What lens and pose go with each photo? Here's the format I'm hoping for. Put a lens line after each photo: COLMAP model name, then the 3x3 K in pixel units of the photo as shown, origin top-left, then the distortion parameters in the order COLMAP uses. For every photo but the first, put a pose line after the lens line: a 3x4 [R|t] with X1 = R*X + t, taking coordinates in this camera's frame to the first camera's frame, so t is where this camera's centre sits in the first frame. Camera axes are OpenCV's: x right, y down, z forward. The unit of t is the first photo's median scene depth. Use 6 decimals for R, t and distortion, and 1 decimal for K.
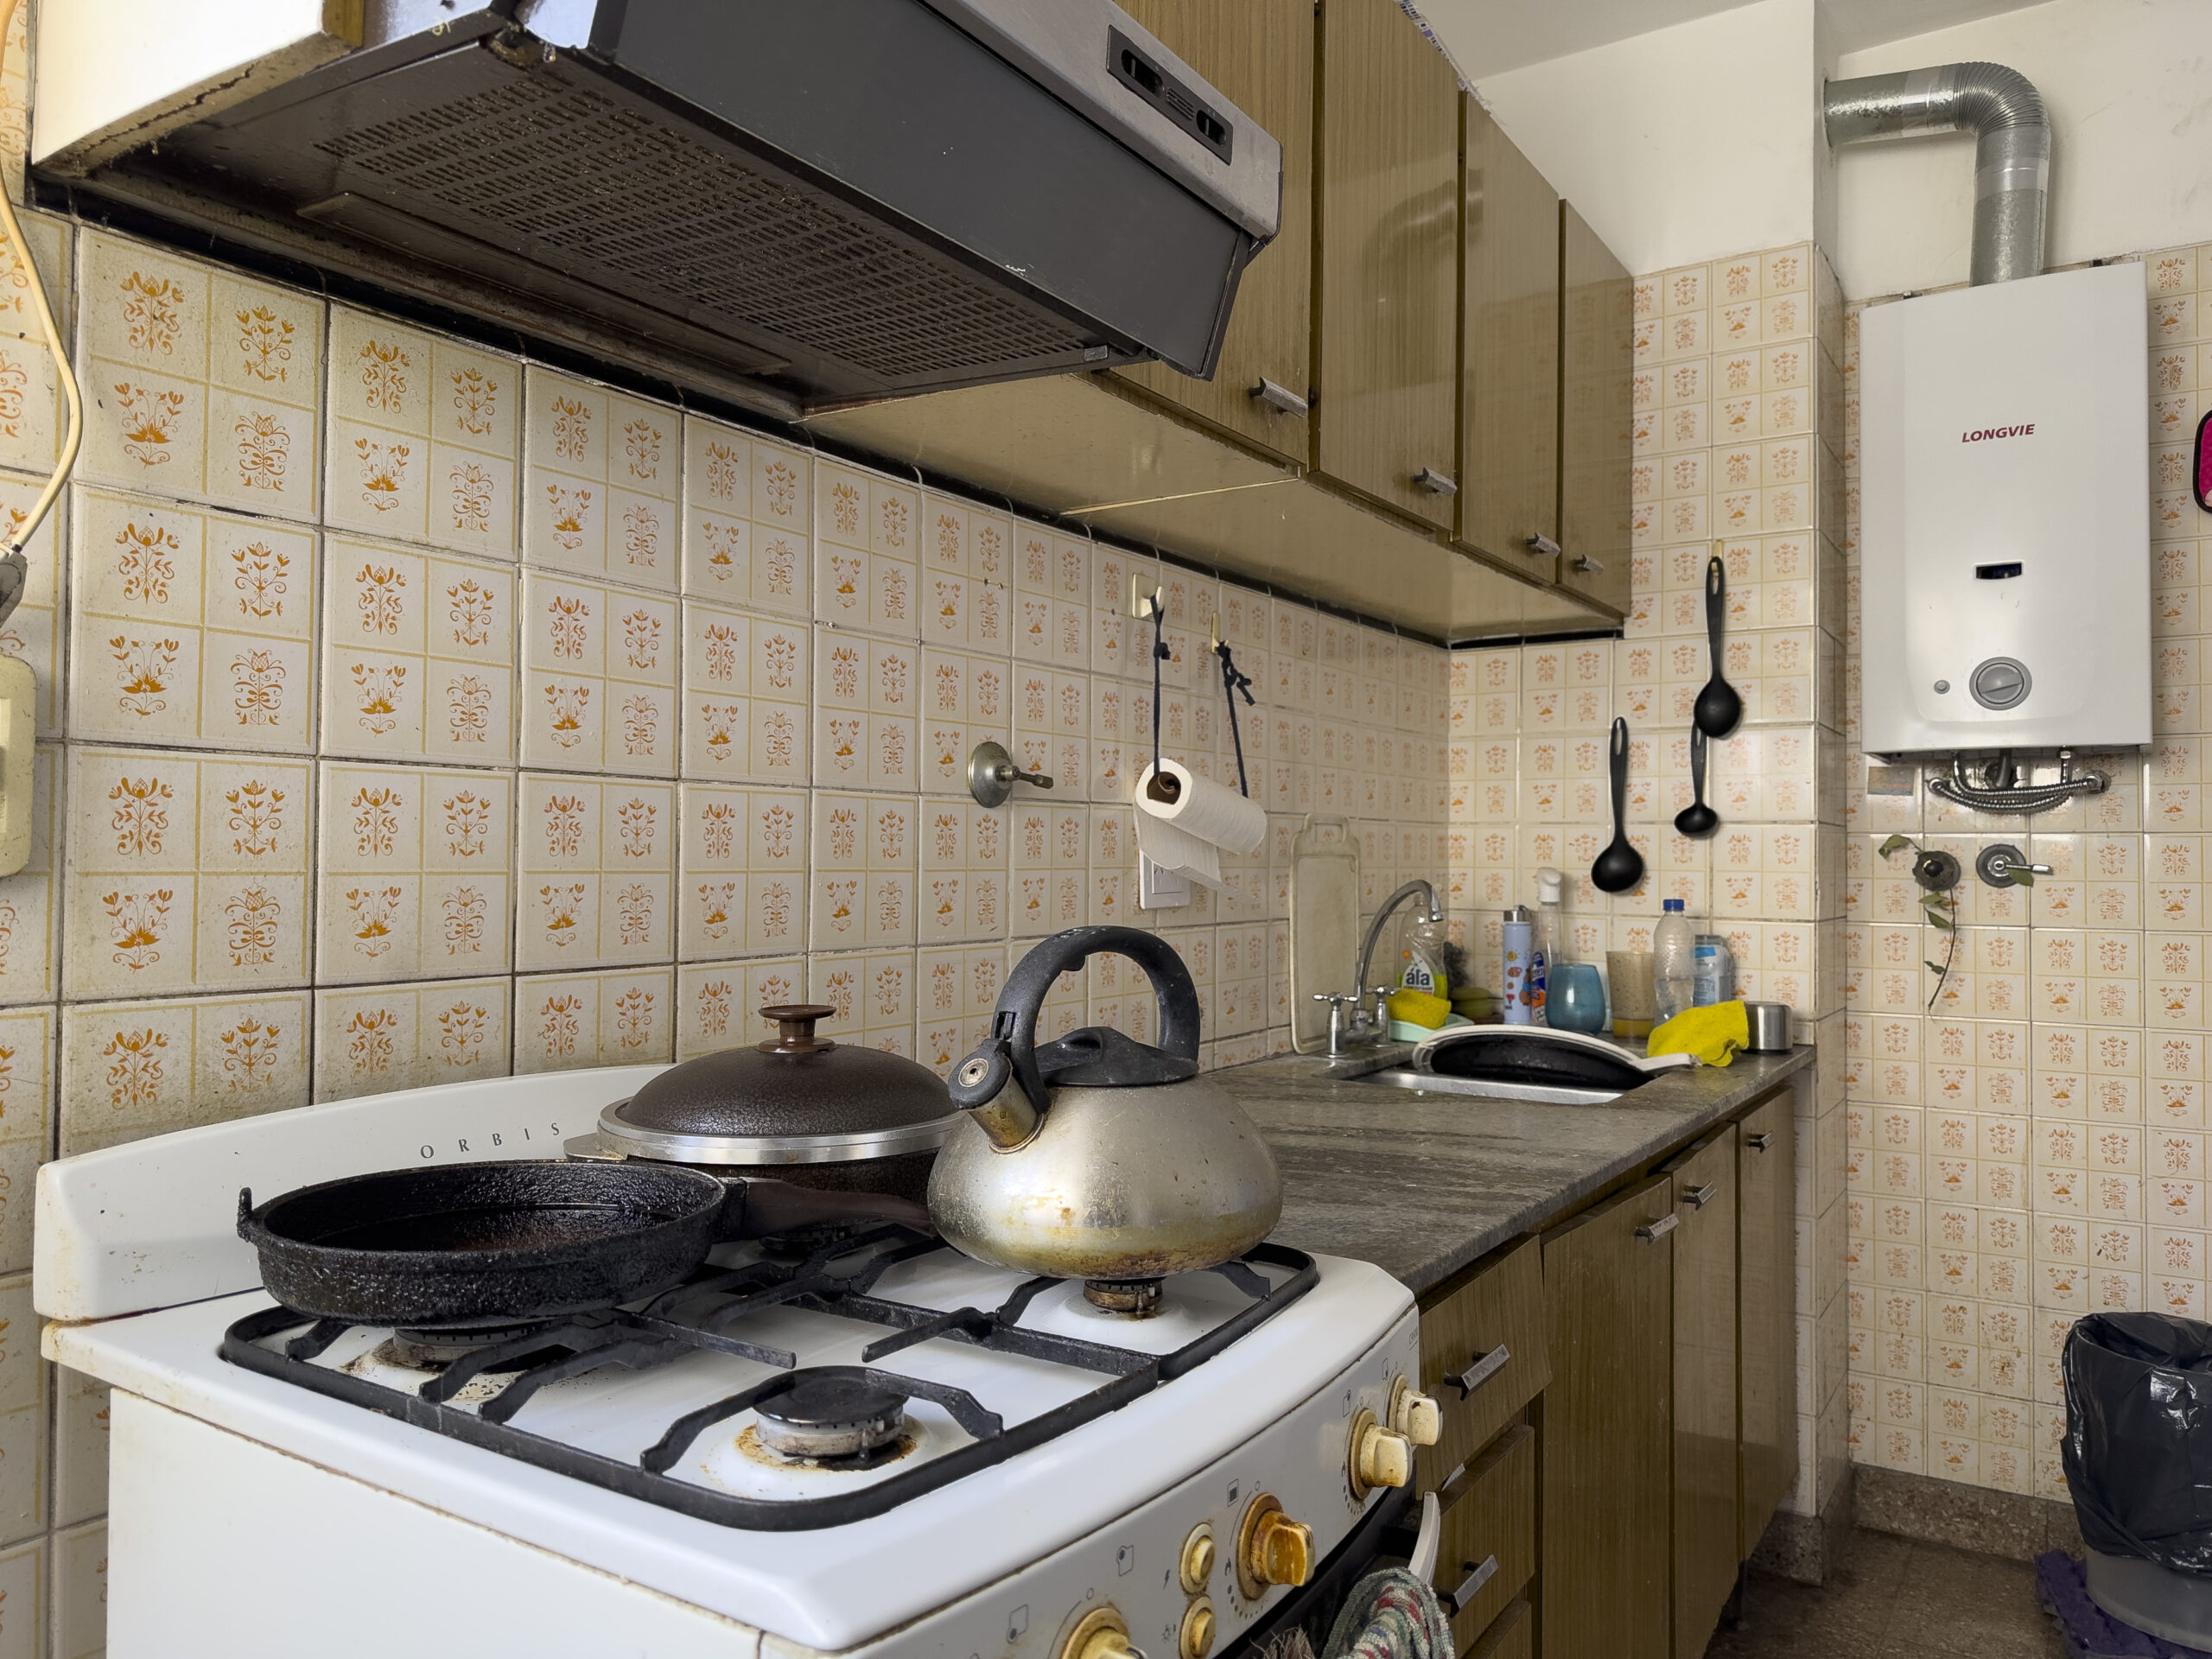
lens RADIAL K [[1544.9, 0, 1084.0], [0, 1544.9, 810.1], [0, 0, 1]] dist [0.092876, -0.106736]
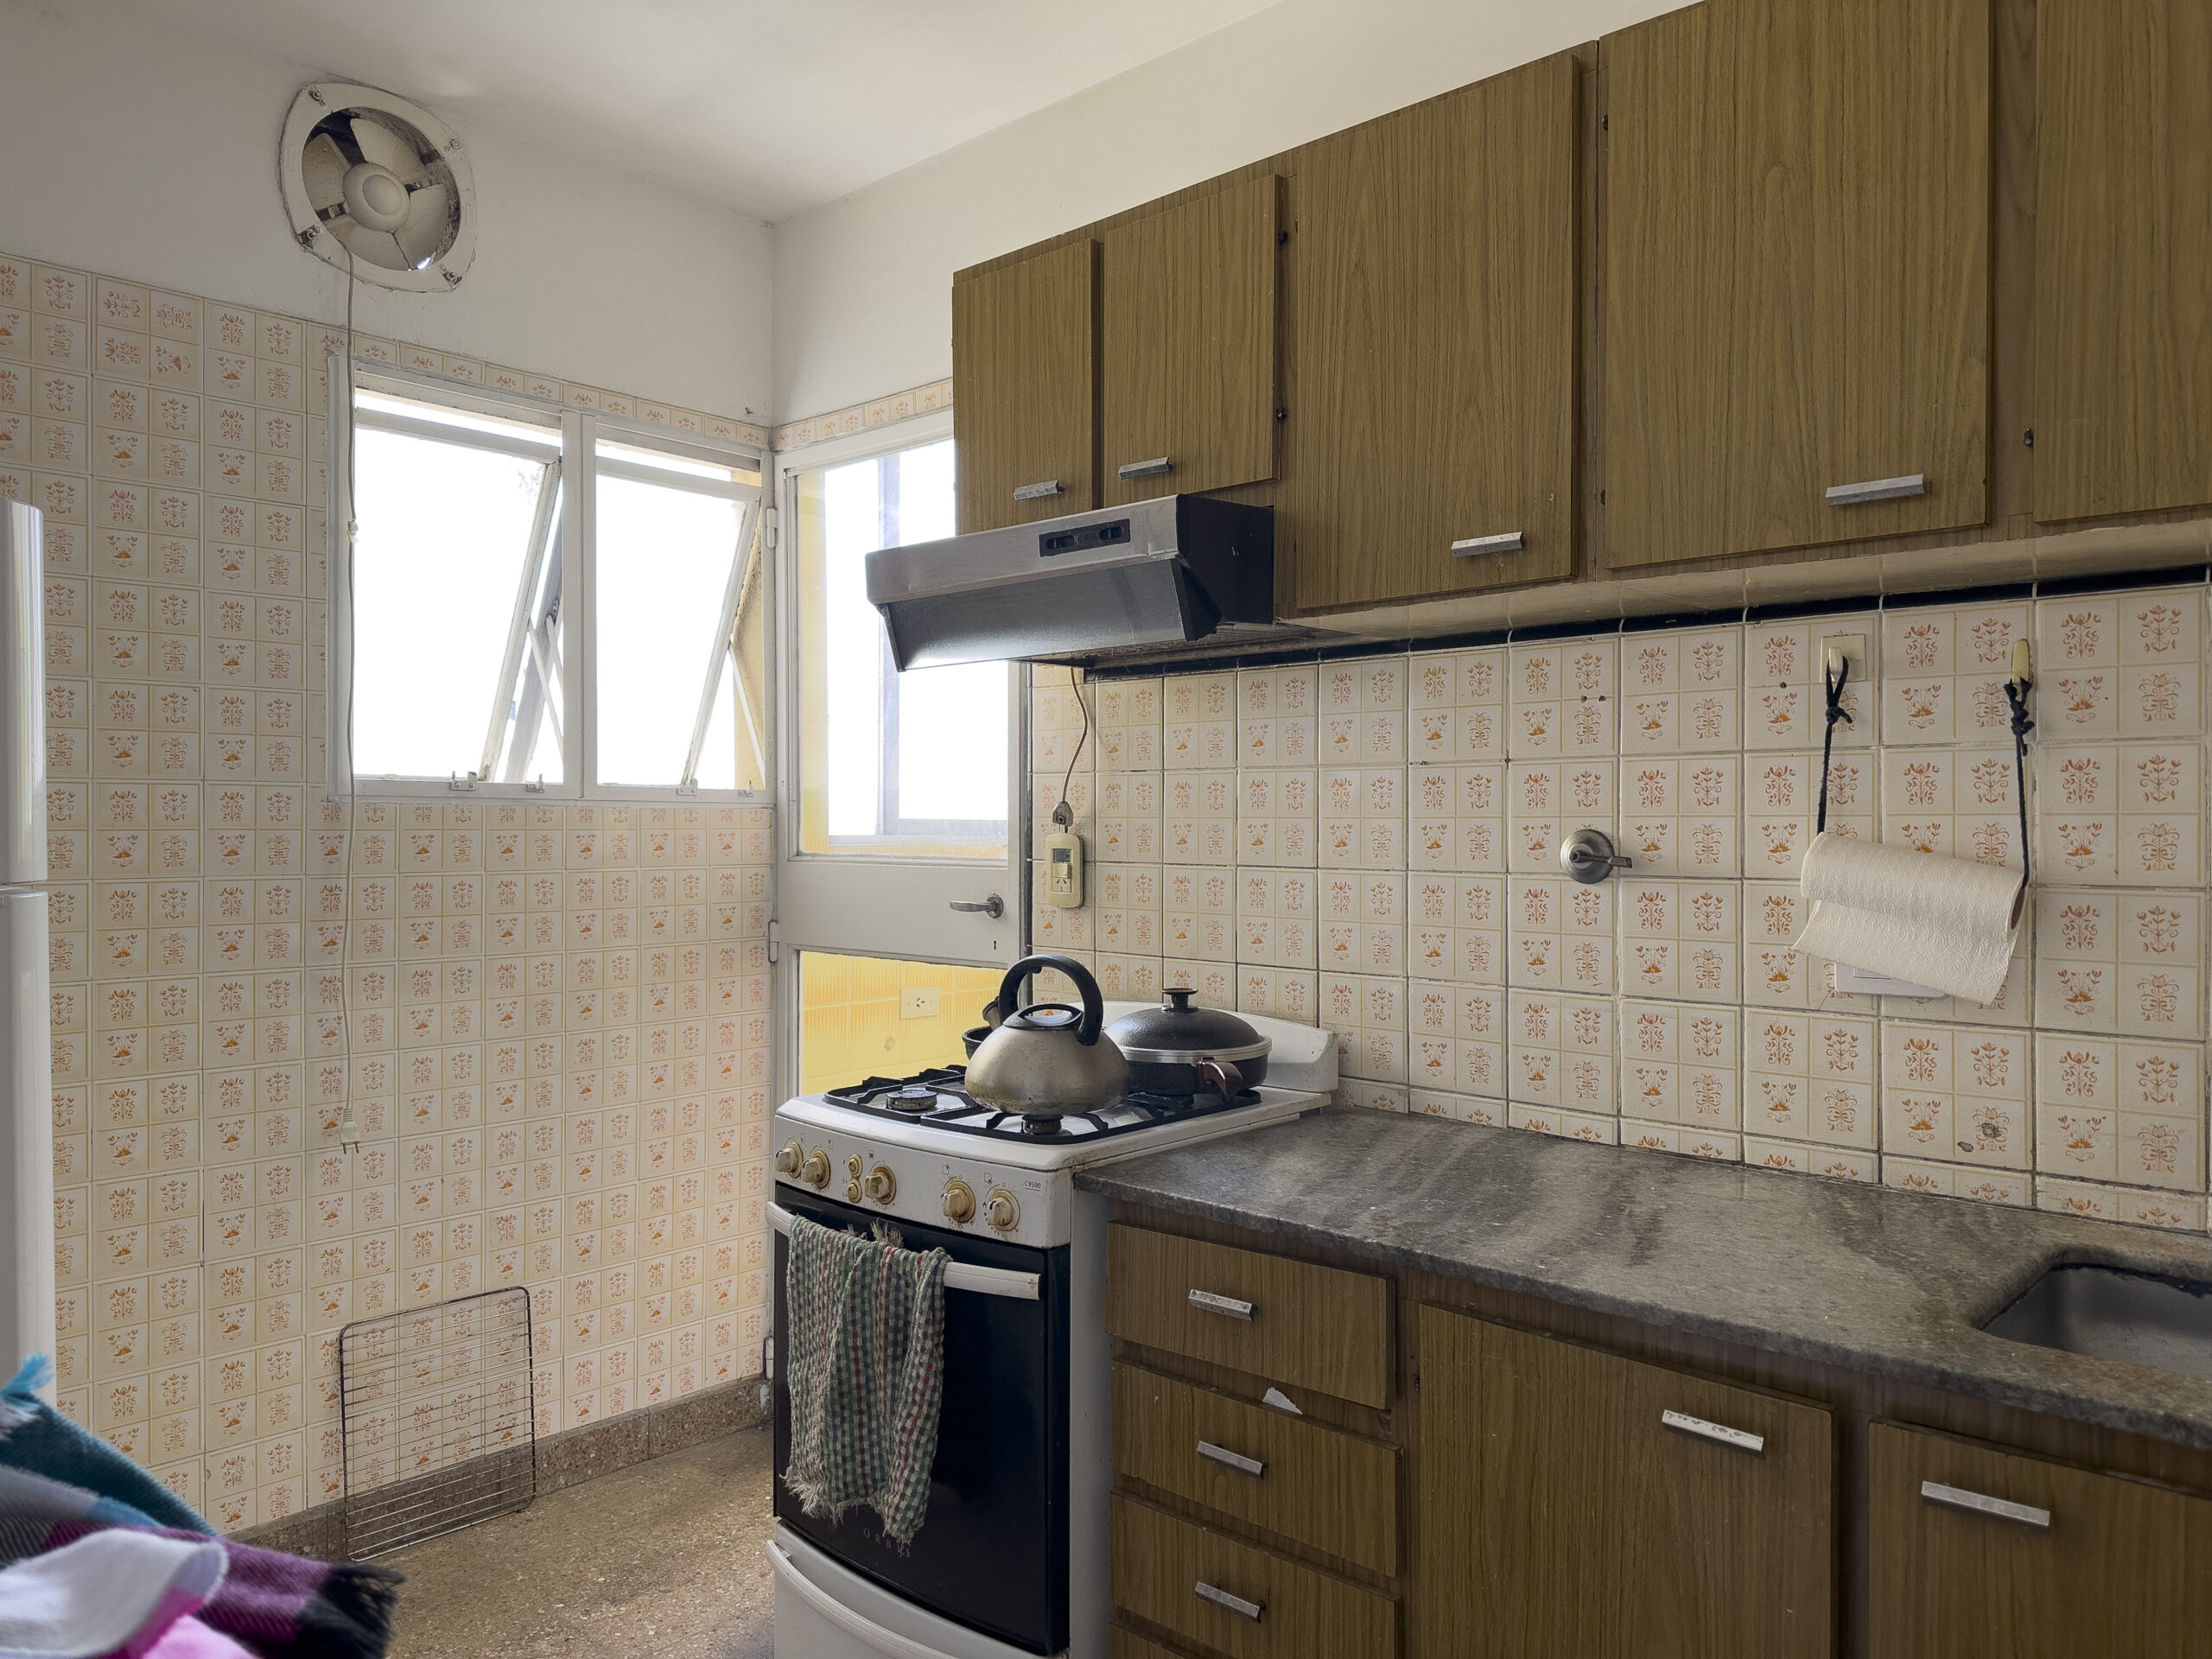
lens RADIAL K [[1558.7, 0, 1110.7], [0, 1558.7, 829.2], [0, 0, 1]] dist [0.092041, -0.145426]
pose [[-0.166488, -0.004147, -0.986035, 1.571723], [0.026015, 0.999625, -0.008596, -0.056019], [0.985700, -0.027083, -0.166318, 1.077604]]
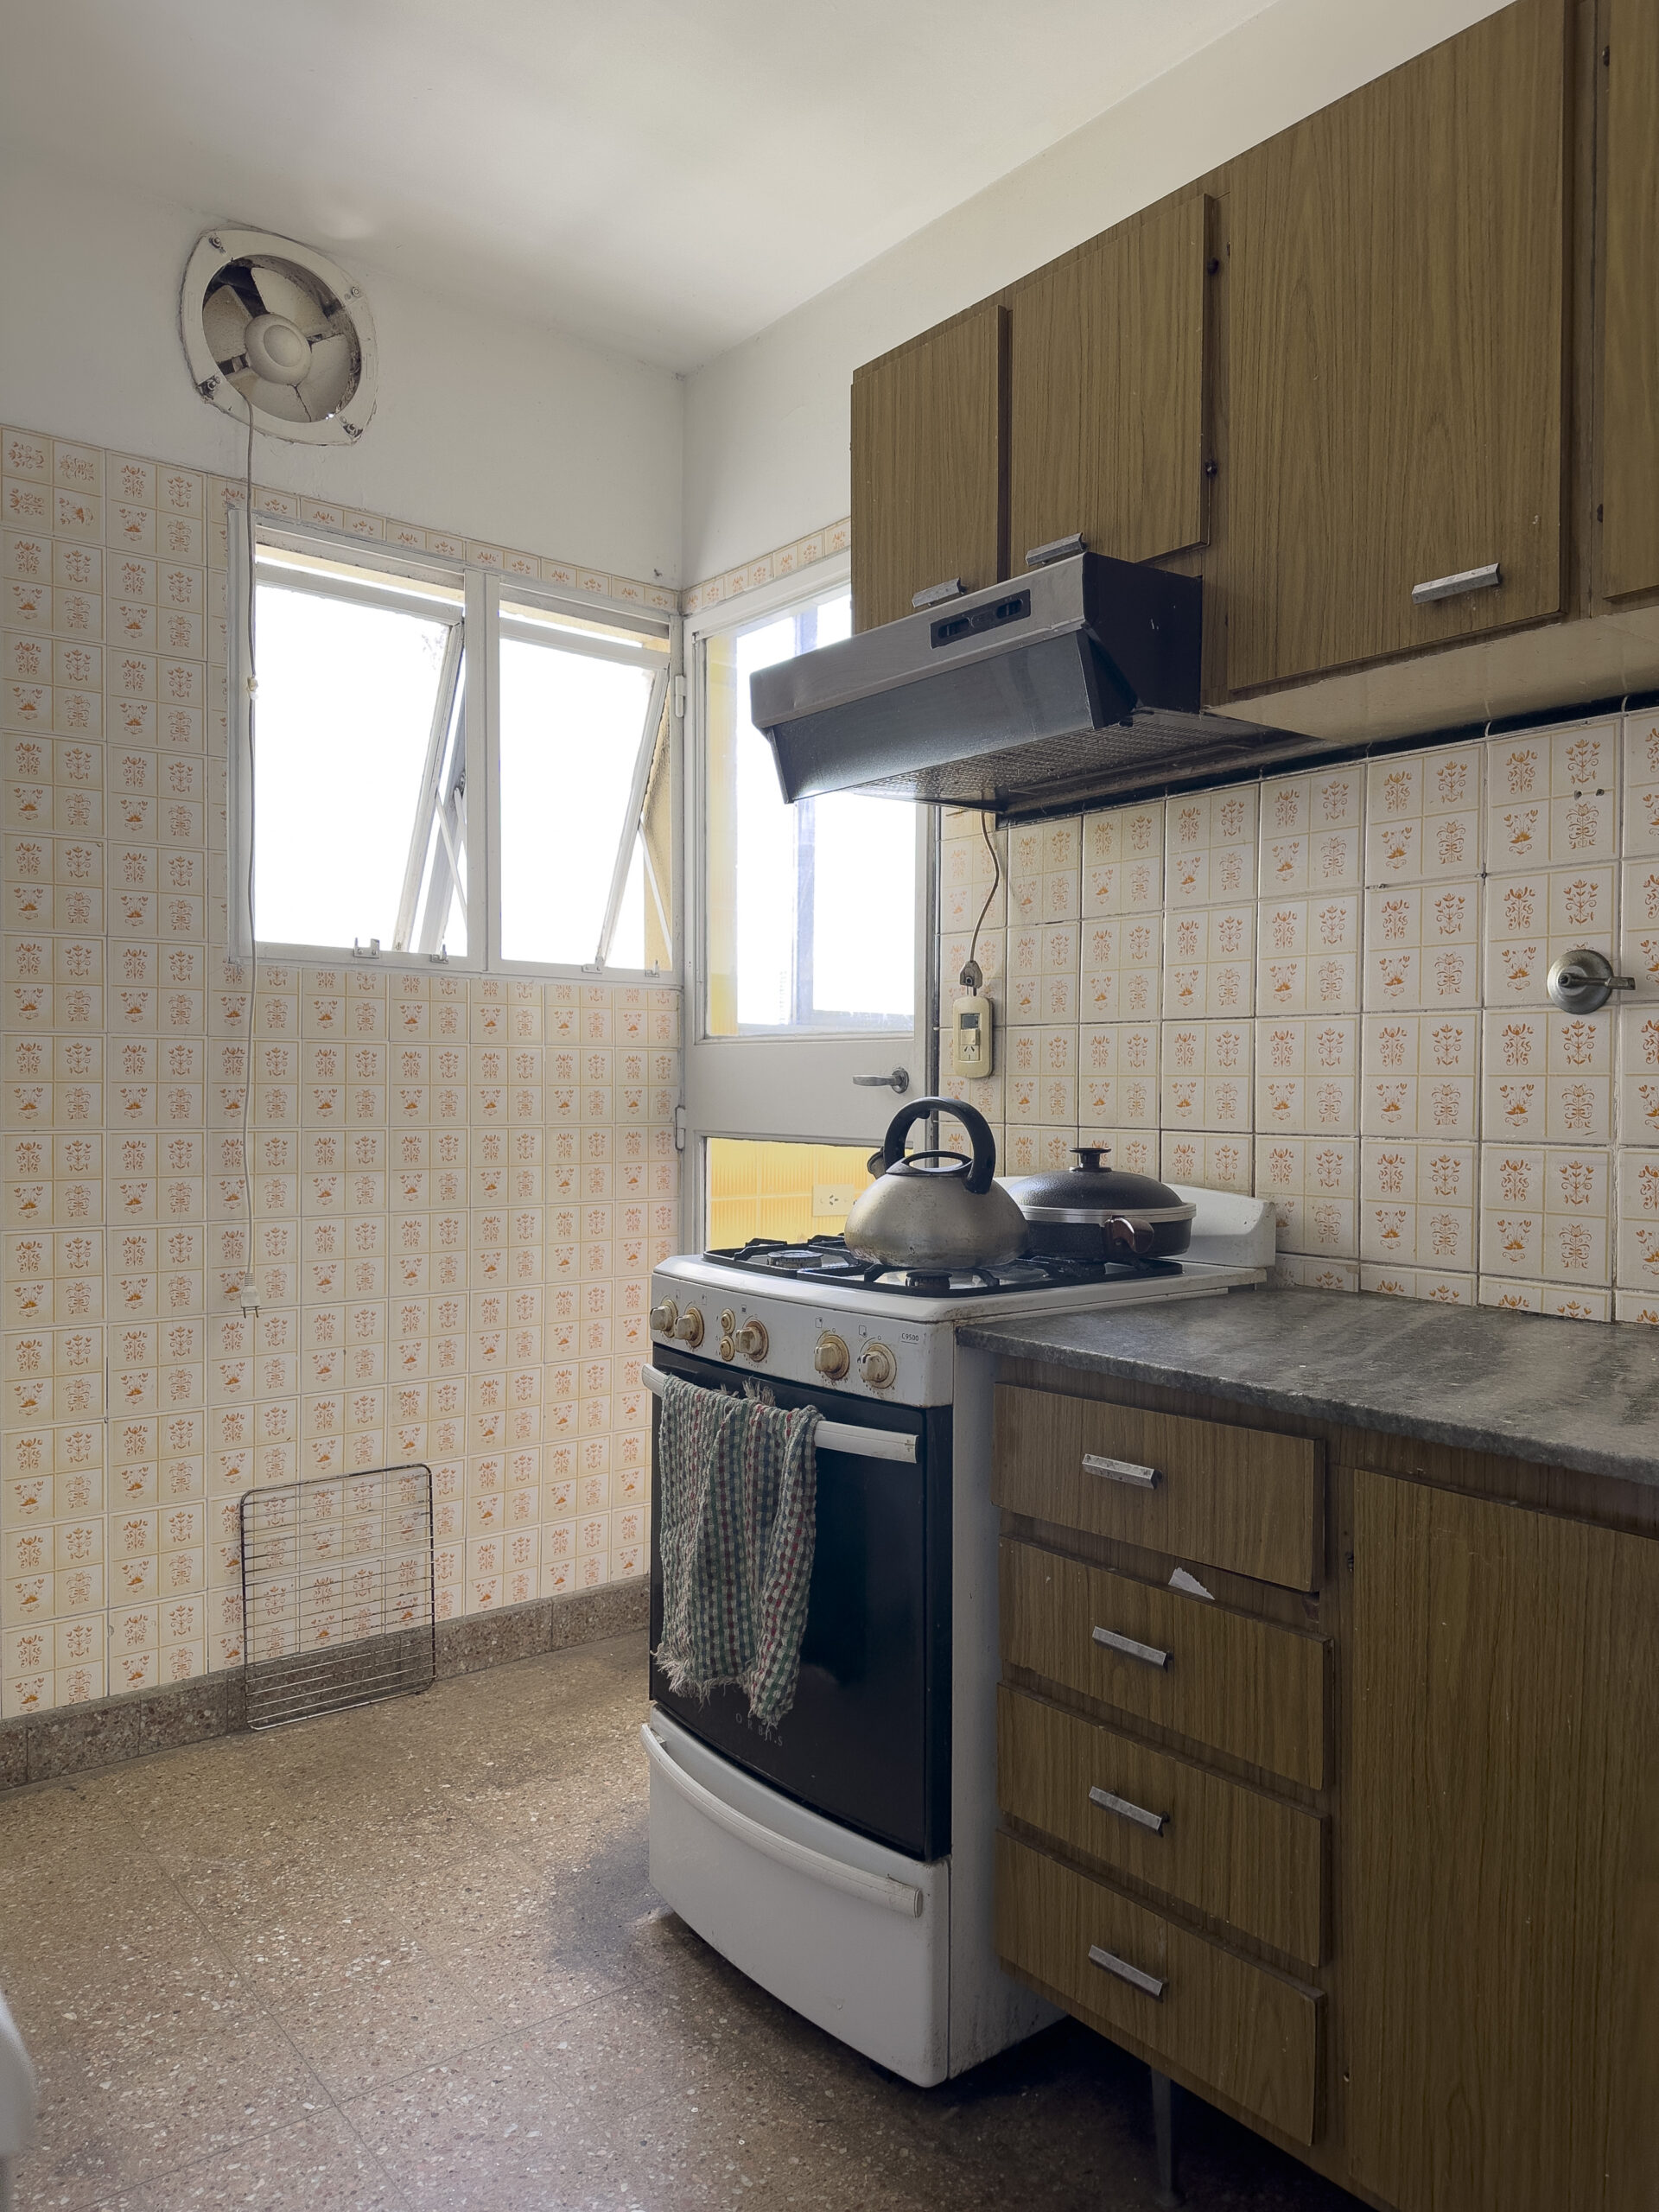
lens RADIAL K [[1562.5, 0, 826.3], [0, 1562.5, 1114.5], [0, 0, 1]] dist [0.150065, -0.307265]
pose [[-0.316816, 0.008133, -0.948452, 1.413153], [0.019112, 0.999815, 0.002189, 0.068051], [0.948294, -0.017433, -0.316913, 1.106102]]
